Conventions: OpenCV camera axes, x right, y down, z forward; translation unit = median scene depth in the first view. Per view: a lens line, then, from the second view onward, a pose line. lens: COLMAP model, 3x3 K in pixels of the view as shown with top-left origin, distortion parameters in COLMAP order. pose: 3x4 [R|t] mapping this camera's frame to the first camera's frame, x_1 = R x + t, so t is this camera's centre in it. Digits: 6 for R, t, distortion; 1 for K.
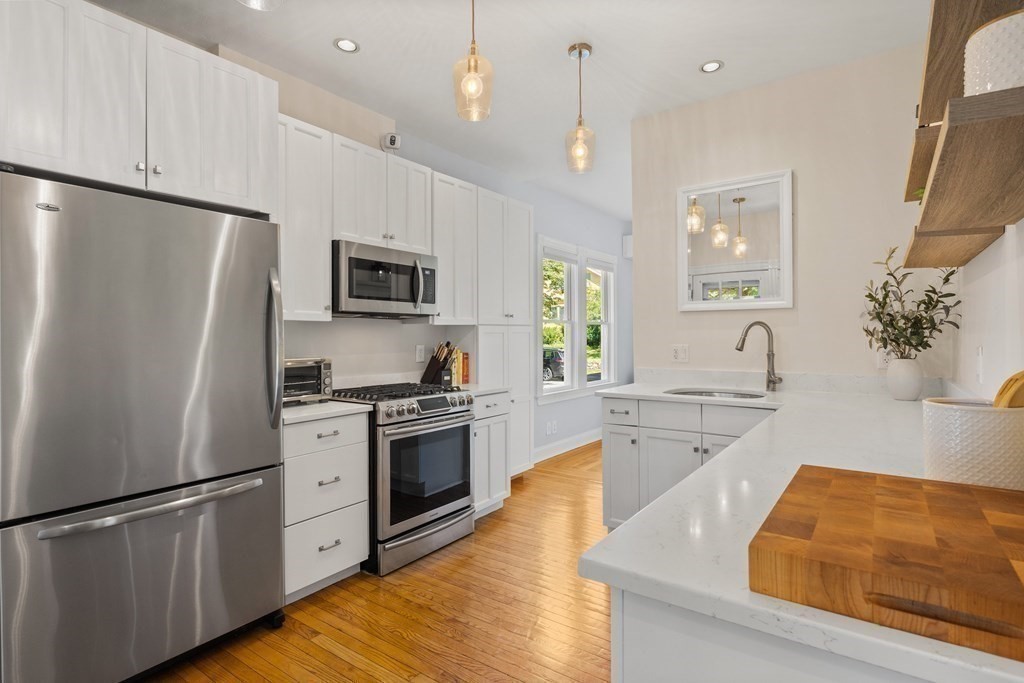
lens RADIAL K [[502.3, 0, 508.2], [0, 502.3, 338.4], [0, 0, 1]] dist [0.003840, -0.002393]
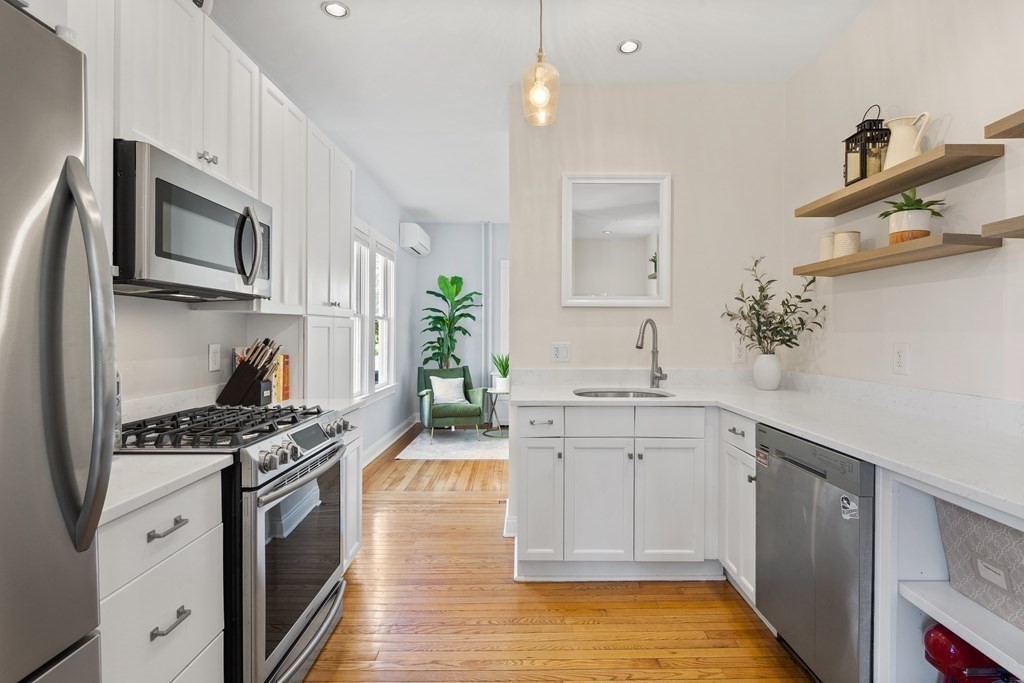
lens RADIAL K [[502.3, 0, 514.8], [0, 502.3, 342.9], [0, 0, 1]] dist [0.003840, -0.002393]
pose [[0.814578, -0.003527, 0.580043, -0.300396], [-0.004474, 0.999914, 0.012364, 0.002315], [-0.580037, -0.012667, 0.814492, 0.334263]]
